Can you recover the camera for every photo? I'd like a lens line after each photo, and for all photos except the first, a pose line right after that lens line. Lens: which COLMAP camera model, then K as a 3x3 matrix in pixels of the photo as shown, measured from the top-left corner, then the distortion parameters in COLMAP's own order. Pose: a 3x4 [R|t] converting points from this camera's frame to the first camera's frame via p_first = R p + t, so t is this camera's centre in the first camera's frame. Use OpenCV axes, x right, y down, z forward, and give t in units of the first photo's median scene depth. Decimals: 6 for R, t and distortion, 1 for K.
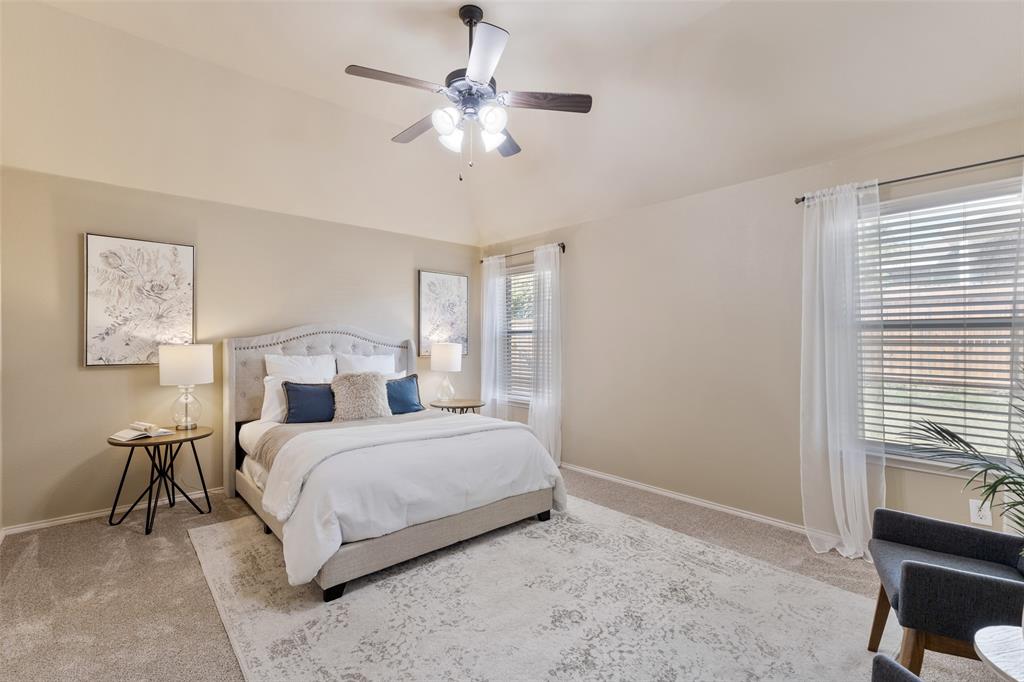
lens RADIAL K [[464.1, 0, 515.0], [0, 464.1, 345.5], [0, 0, 1]] dist [0.004067, 0.000610]
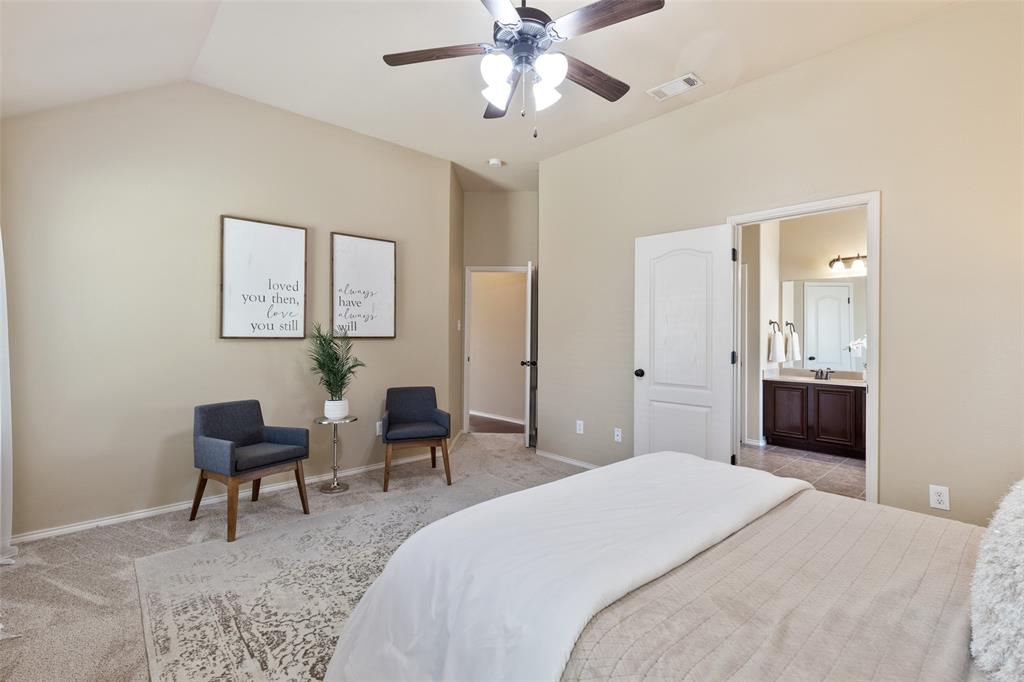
lens RADIAL K [[460.9, 0, 512.0], [0, 460.9, 341.0], [0, 0, 1]] dist [0.002266, -0.000246]
pose [[-0.999800, -0.002958, -0.019756, -0.061932], [-0.003174, 0.999935, 0.010956, 0.005398], [0.019723, 0.011016, -0.999745, 1.862003]]
